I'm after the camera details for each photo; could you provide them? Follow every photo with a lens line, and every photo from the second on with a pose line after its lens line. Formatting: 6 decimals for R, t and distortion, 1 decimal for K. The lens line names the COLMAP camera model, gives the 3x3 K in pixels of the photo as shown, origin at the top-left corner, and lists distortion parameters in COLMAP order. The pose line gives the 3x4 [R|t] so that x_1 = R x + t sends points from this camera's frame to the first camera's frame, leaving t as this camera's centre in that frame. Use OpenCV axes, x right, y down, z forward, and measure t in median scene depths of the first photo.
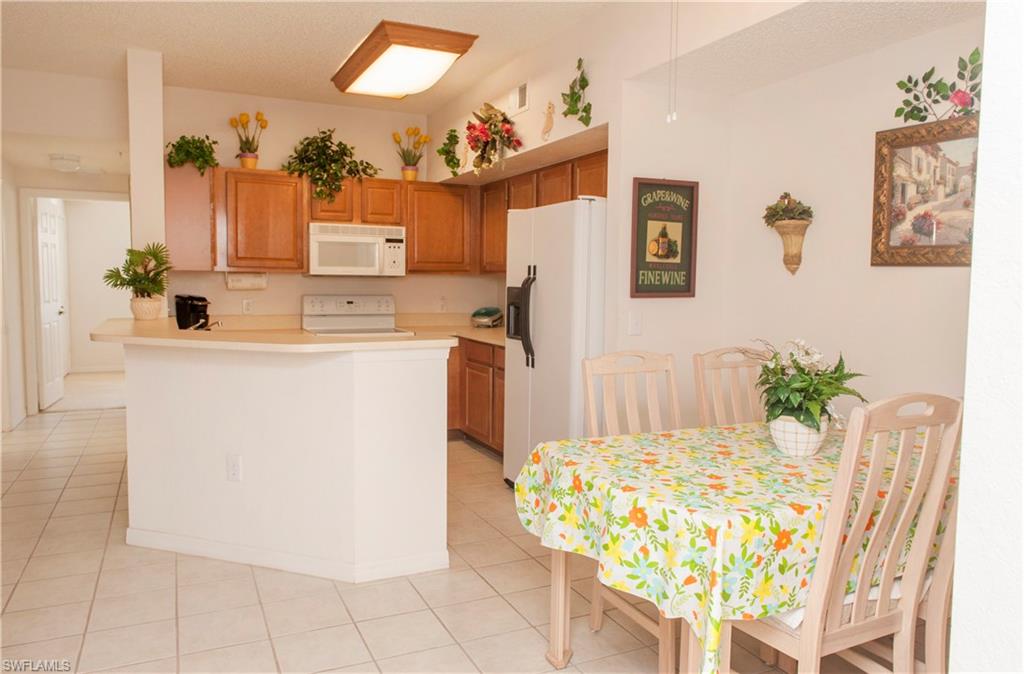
lens RADIAL K [[720.4, 0, 512.0], [0, 720.4, 337.0], [0, 0, 1]] dist [-0.002964, -0.001503]
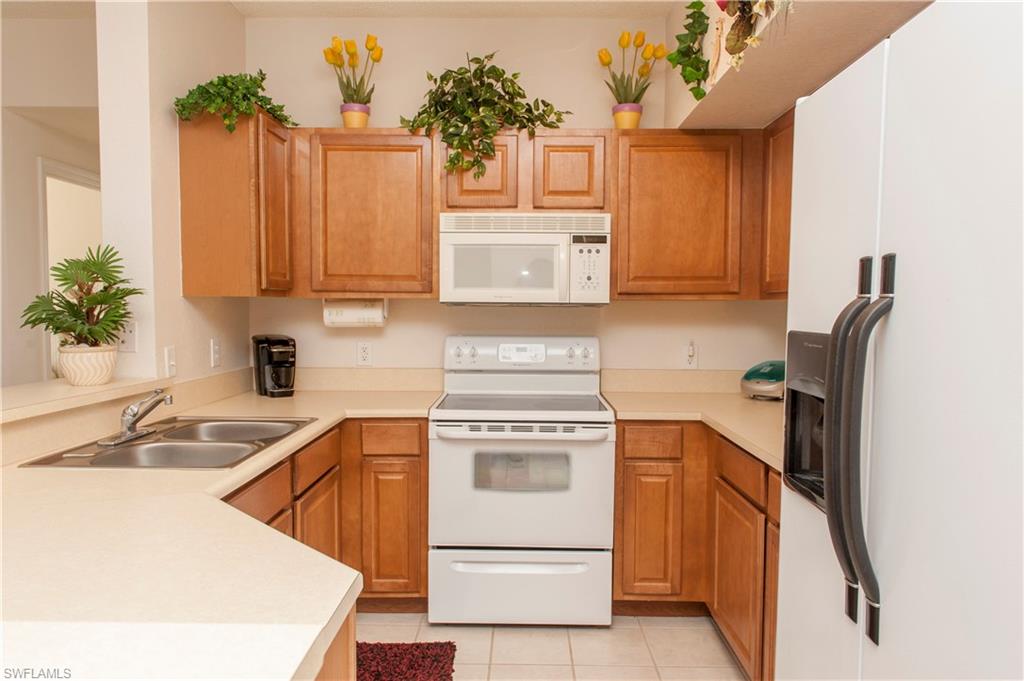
lens RADIAL K [[685.0, 0, 512.0], [0, 685.0, 348.9], [0, 0, 1]] dist [0.004848, -0.005707]
pose [[0.898742, 0.019620, -0.438038, 0.013598], [-0.029280, 0.999454, -0.015309, -0.042650], [0.437499, 0.026585, 0.898826, 0.532059]]
